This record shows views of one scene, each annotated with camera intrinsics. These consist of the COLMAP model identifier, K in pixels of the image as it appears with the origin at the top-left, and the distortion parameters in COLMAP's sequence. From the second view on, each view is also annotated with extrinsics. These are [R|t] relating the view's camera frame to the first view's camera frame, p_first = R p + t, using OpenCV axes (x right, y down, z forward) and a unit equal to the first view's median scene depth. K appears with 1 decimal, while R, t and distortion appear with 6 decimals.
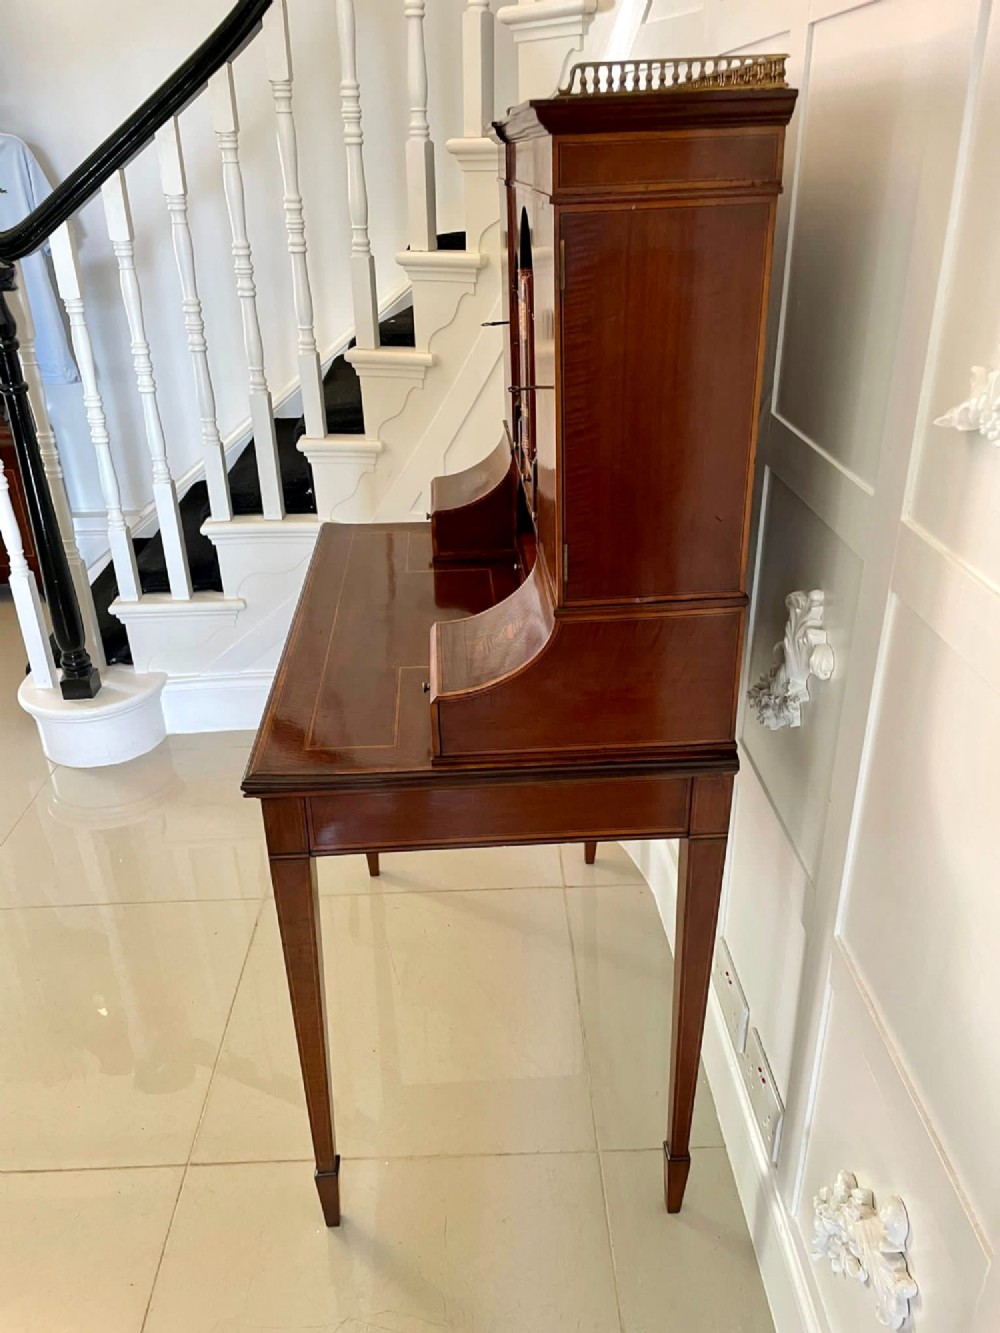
lens RADIAL K [[1039.8, 0, 498.4], [0, 1039.8, 666.0], [0, 0, 1]] dist [0.073262, -0.106943]
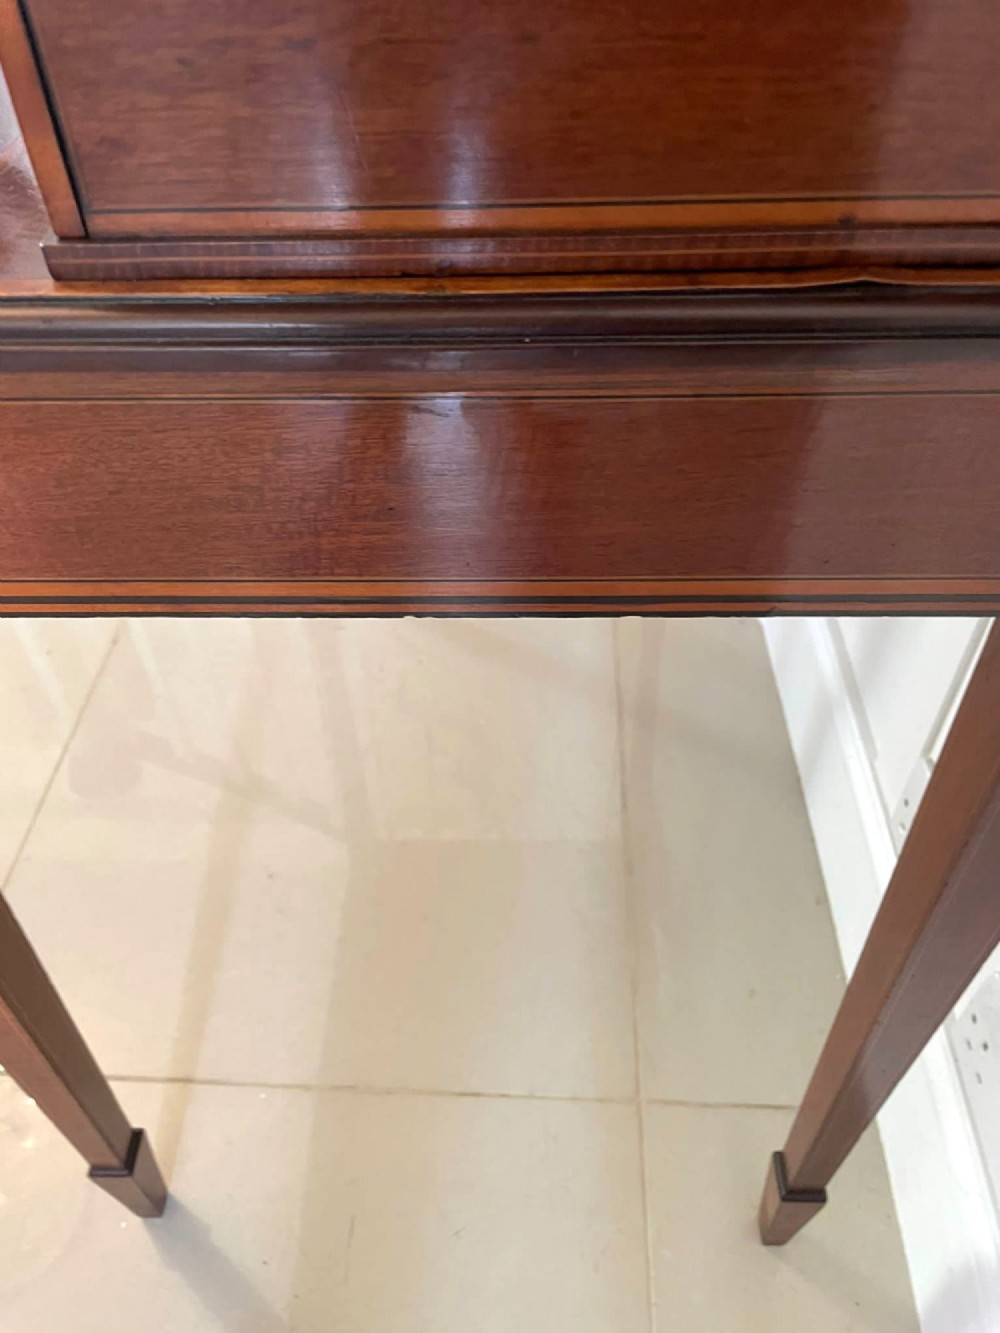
lens RADIAL K [[1039.8, 0, 499.9], [0, 1039.8, 669.6], [0, 0, 1]] dist [0.073262, -0.106943]
pose [[0.997574, 0.054611, -0.043171, 0.032785], [-0.037943, 0.946476, 0.320536, 0.070750], [0.058365, -0.318120, 0.946252, 0.545556]]
